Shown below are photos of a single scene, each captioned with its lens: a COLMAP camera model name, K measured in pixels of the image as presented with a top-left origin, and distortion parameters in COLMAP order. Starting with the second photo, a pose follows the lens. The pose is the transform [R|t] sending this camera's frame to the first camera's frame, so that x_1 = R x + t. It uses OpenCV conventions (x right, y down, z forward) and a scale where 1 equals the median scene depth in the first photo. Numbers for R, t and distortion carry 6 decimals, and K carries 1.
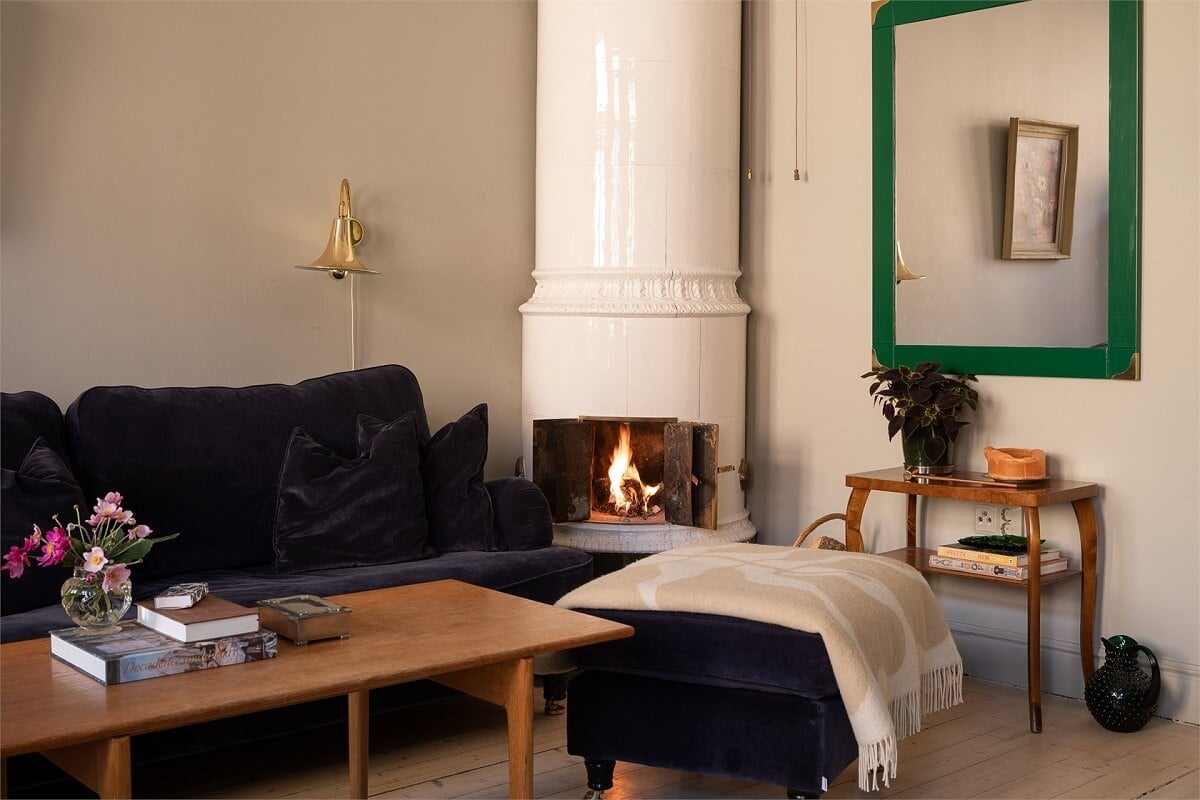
lens RADIAL K [[1474.6, 0, 568.2], [0, 1474.6, 357.7], [0, 0, 1]] dist [-0.010386, 0.000000]
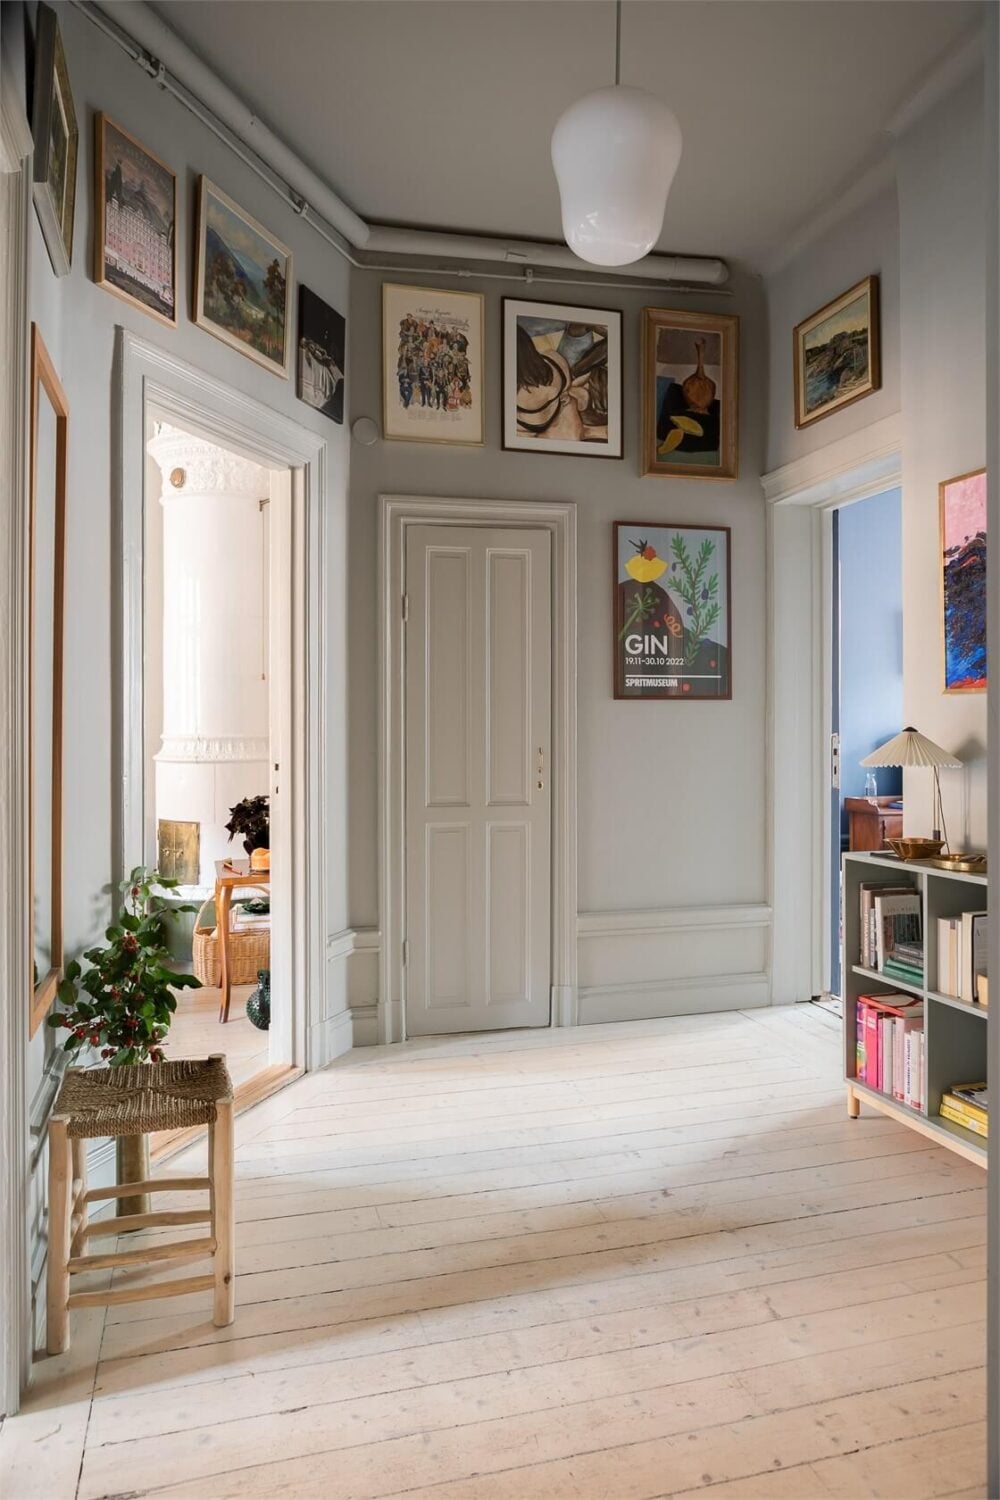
lens RADIAL K [[1030.9, 0, 477.7], [0, 1030.9, 740.3], [0, 0, 1]] dist [-0.009595, 0.006082]
pose [[0.914749, 0.013728, -0.403790, 1.016876], [-0.019568, 0.999755, -0.010339, -0.057956], [0.403550, 0.017358, 0.914793, 0.035795]]
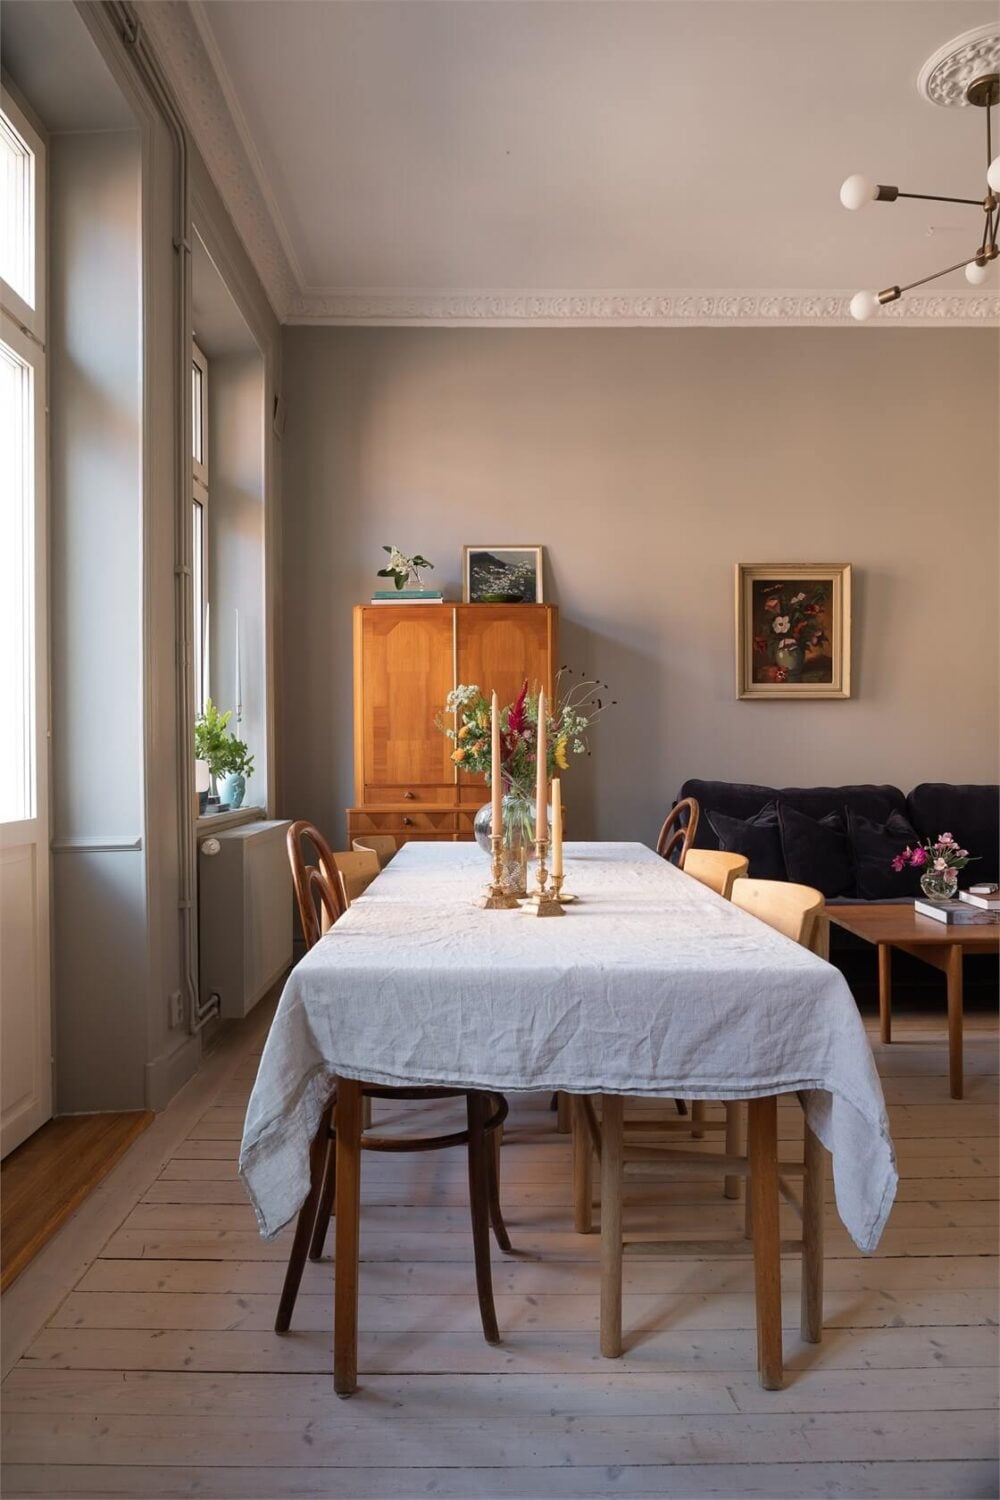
lens RADIAL K [[1030.9, 0, 498.9], [0, 1030.9, 742.7], [0, 0, 1]] dist [-0.009595, 0.006082]
pose [[0.786145, -0.004077, -0.618028, 0.049954], [-0.013447, 0.999629, -0.023700, 0.007222], [0.617895, 0.026942, 0.785799, -0.314748]]
